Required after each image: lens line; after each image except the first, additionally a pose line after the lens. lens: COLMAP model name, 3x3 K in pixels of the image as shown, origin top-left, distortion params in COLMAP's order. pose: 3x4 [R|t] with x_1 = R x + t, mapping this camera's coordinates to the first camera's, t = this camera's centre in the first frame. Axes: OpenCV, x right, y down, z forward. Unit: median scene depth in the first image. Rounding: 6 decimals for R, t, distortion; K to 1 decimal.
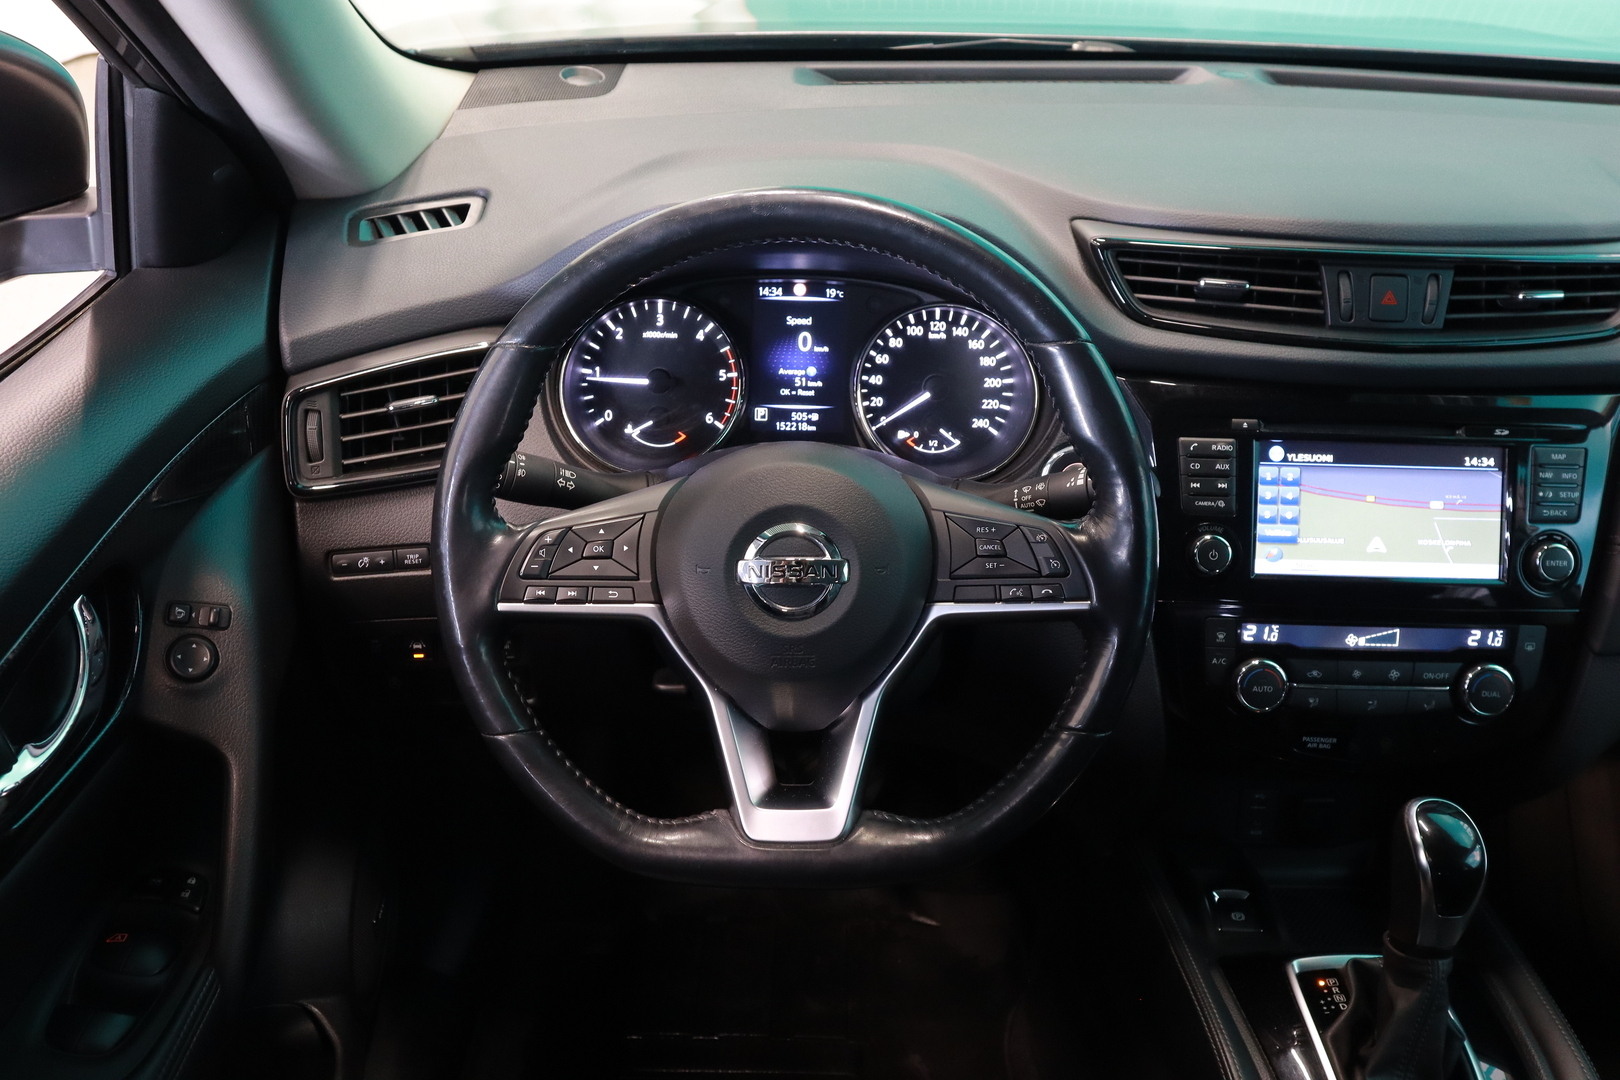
lens RADIAL K [[1442.6, 0, 810.0], [0, 1442.6, 540.0], [0, 0, 1]] dist [-0.031778, 0.013855]
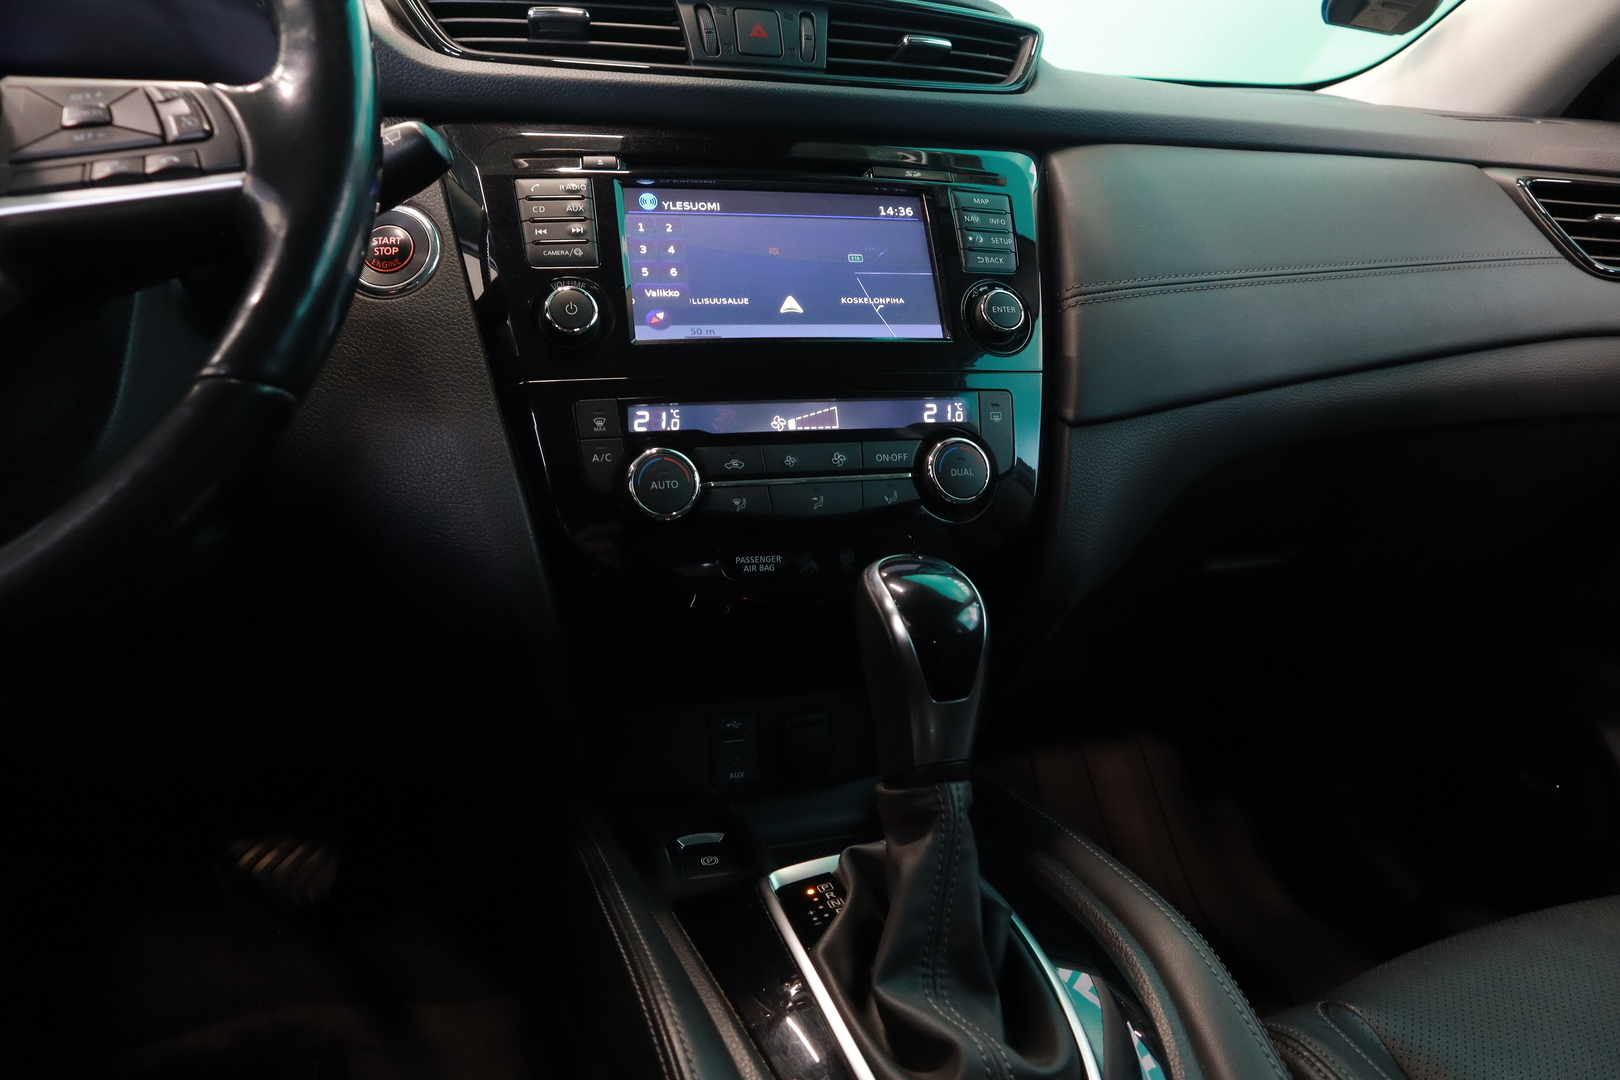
lens RADIAL K [[1114.9, 0, 810.0], [0, 1114.9, 540.0], [0, 0, 1]] dist [-0.123174, 0.000559]
pose [[0.950225, -0.091506, 0.297824, 0.214723], [0.158745, 0.964711, -0.210079, 0.254045], [-0.268091, 0.246900, 0.931218, 0.471264]]
